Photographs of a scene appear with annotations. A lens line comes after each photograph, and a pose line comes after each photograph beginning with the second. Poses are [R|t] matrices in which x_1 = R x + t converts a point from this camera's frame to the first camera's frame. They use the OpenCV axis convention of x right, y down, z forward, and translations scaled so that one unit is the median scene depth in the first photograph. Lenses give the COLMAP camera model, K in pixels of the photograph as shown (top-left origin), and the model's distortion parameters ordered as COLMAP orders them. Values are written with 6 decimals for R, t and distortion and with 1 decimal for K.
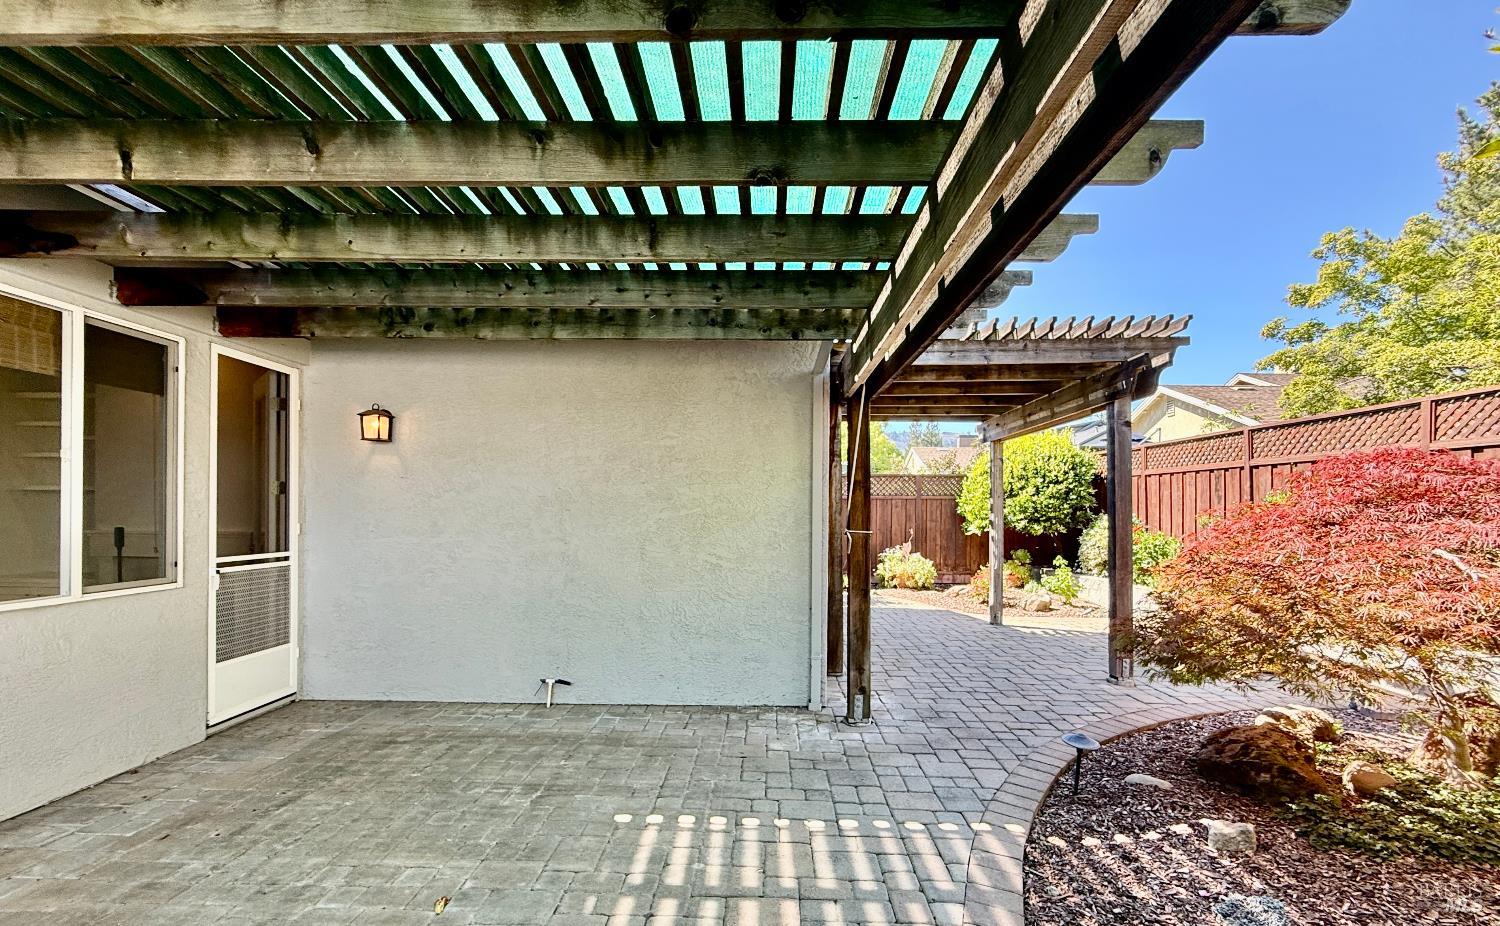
lens RADIAL K [[658.6, 0, 737.0], [0, 658.6, 514.7], [0, 0, 1]] dist [-0.001057, 0.000155]
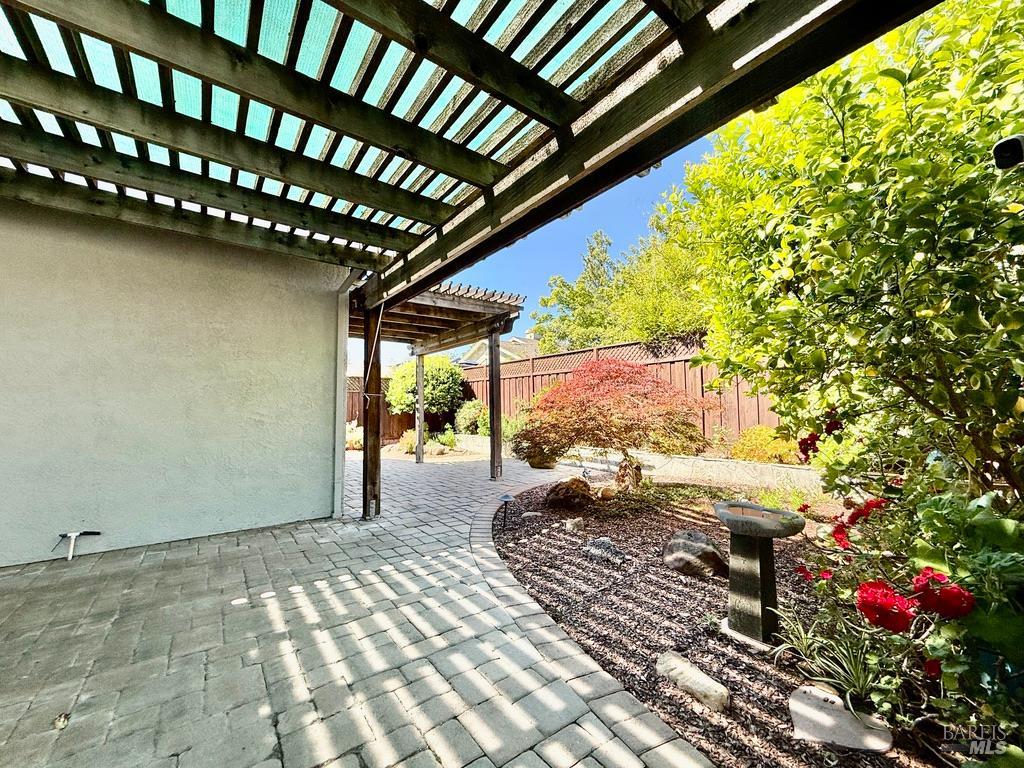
lens RADIAL K [[420.0, 0, 507.7], [0, 420.0, 385.9], [0, 0, 1]] dist [-0.003066, 0.000467]
pose [[0.774680, 0.034312, 0.631422, -0.180241], [0.011268, 0.997619, -0.068037, 0.069130], [-0.632253, 0.059822, 0.772449, 0.021014]]
